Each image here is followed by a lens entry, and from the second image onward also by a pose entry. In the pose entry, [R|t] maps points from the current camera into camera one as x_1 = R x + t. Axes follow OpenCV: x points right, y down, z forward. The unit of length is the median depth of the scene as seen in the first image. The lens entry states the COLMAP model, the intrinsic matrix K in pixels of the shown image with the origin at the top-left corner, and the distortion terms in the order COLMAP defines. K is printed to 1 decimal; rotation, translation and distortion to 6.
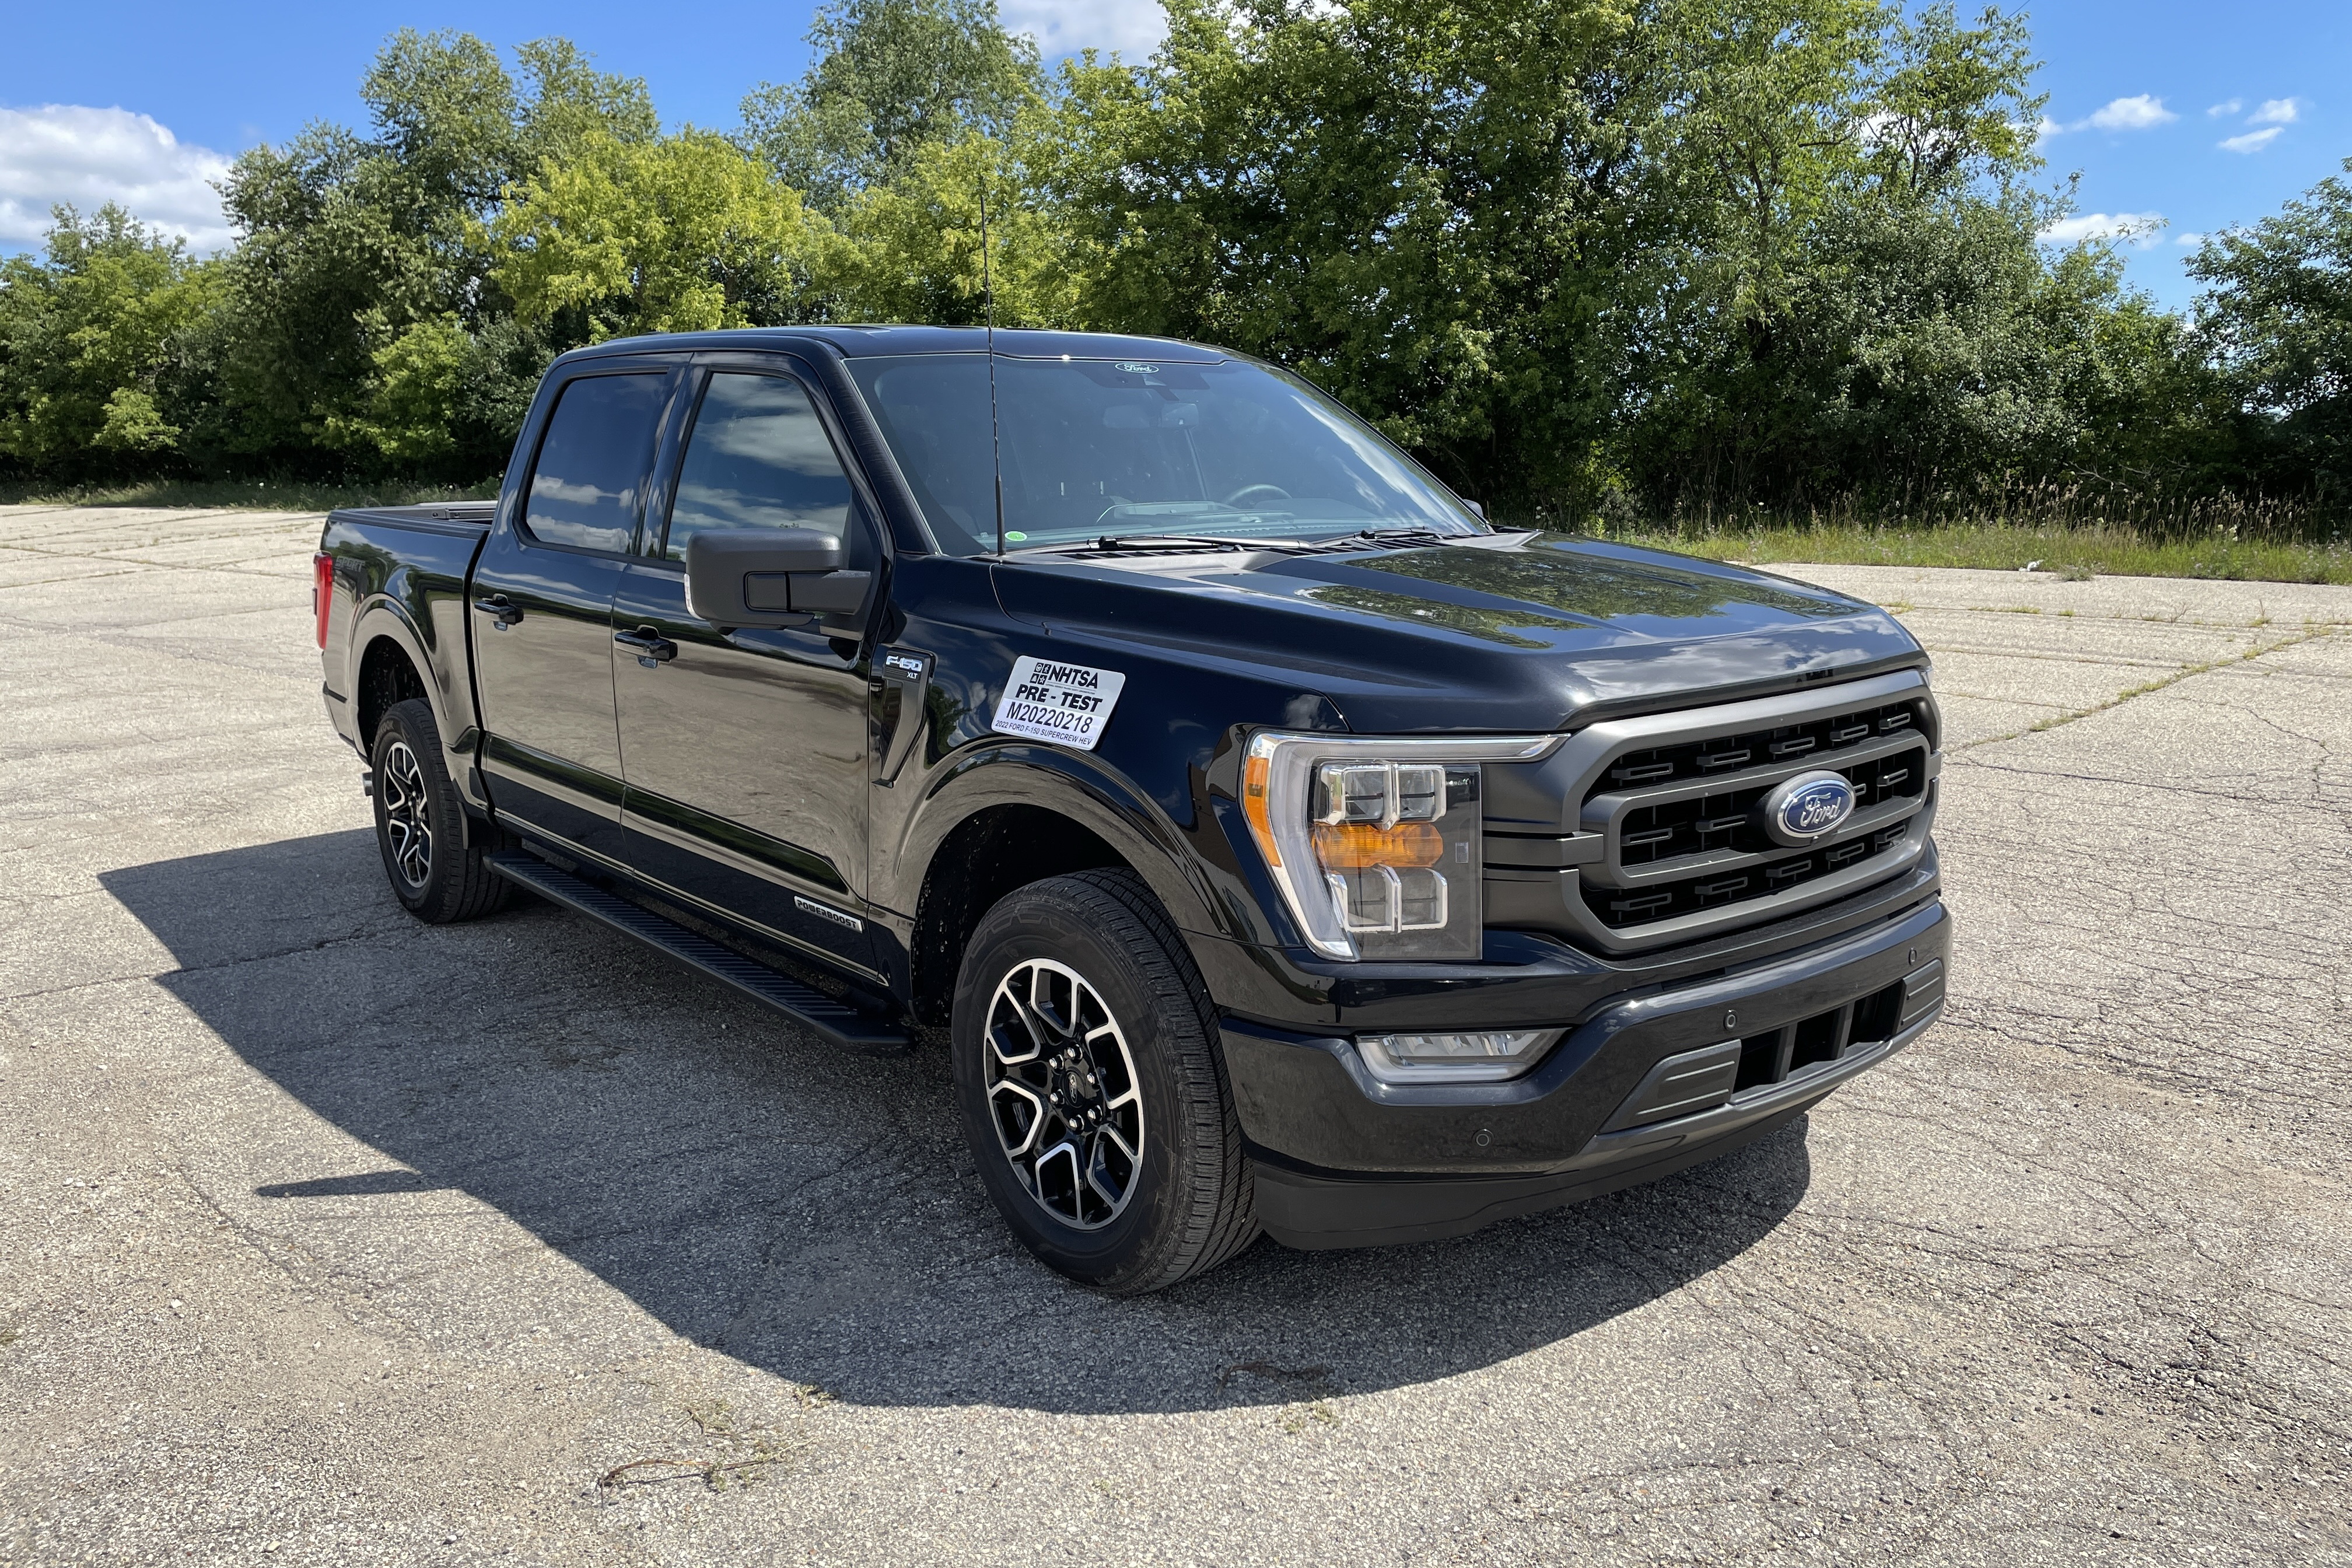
lens RADIAL K [[1788.3, 0, 1185.6], [0, 1788.3, 747.3], [0, 0, 1]] dist [0.088930, -0.116378]
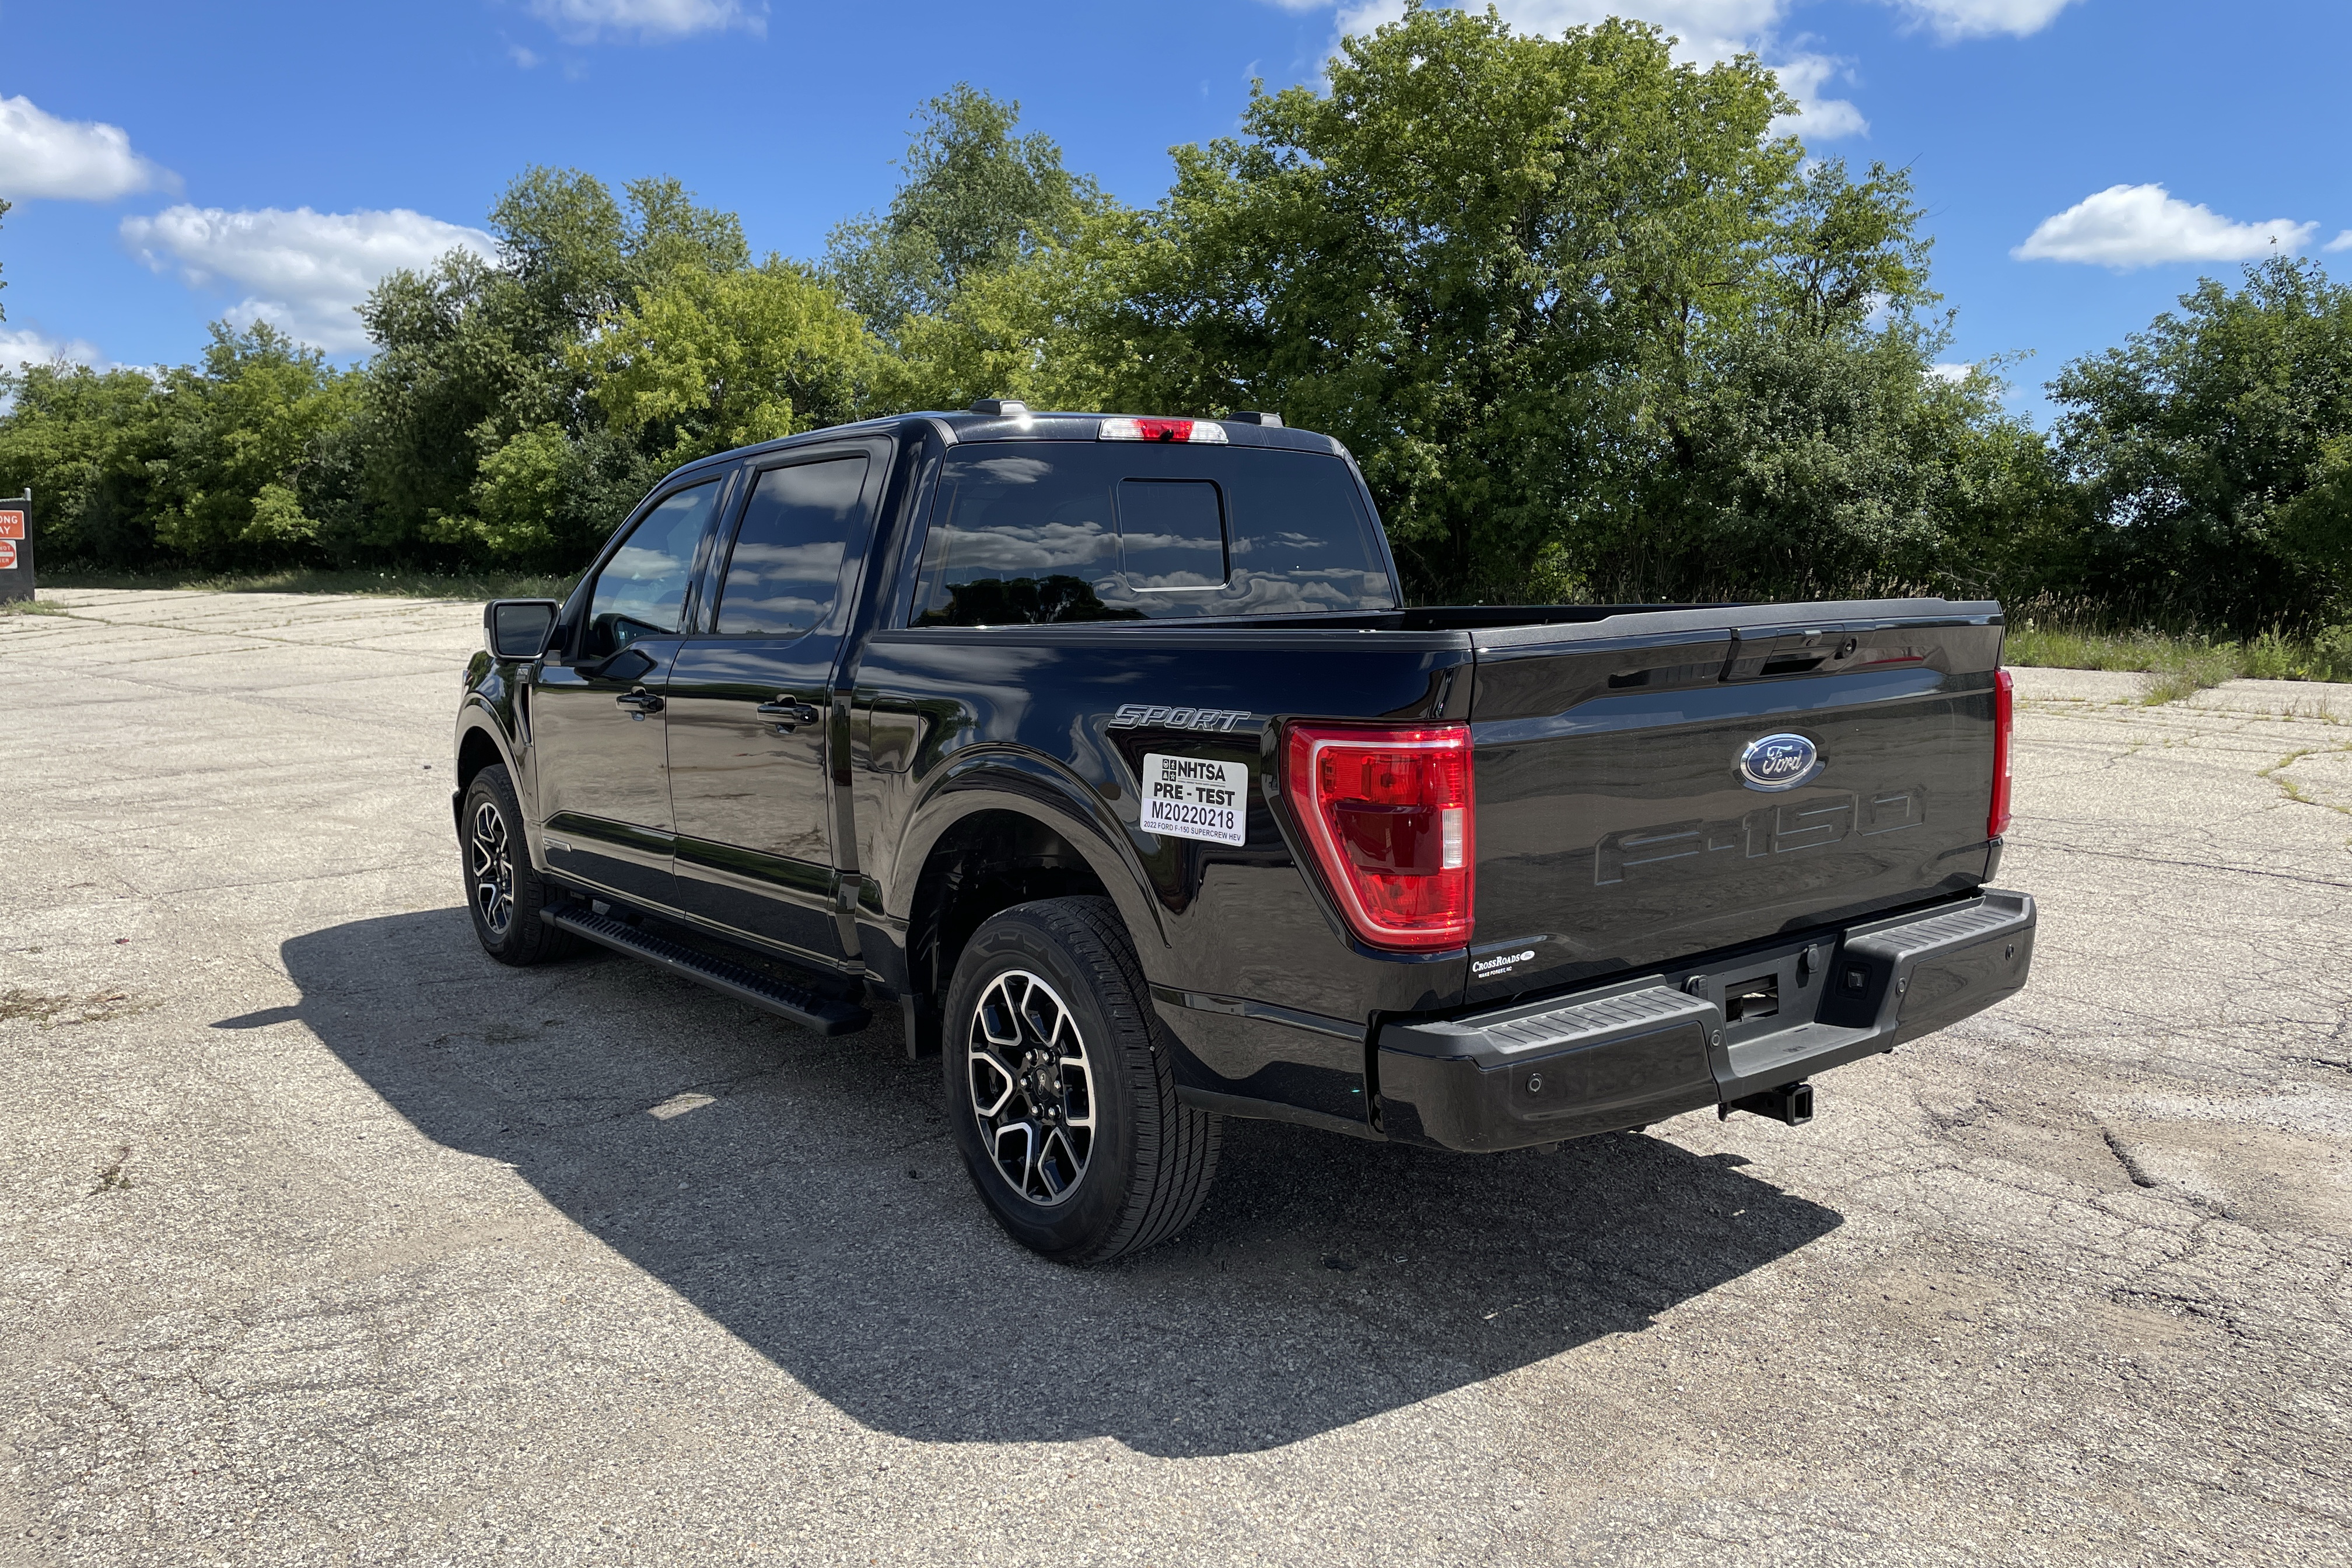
lens RADIAL K [[1788.3, 0, 1185.6], [0, 1788.3, 747.3], [0, 0, 1]] dist [0.088930, -0.116378]
pose [[0.998243, 0.011260, -0.058181, 0.062975], [-0.014247, 0.998588, -0.051177, 0.015011], [0.057523, 0.051916, 0.996993, -0.100351]]
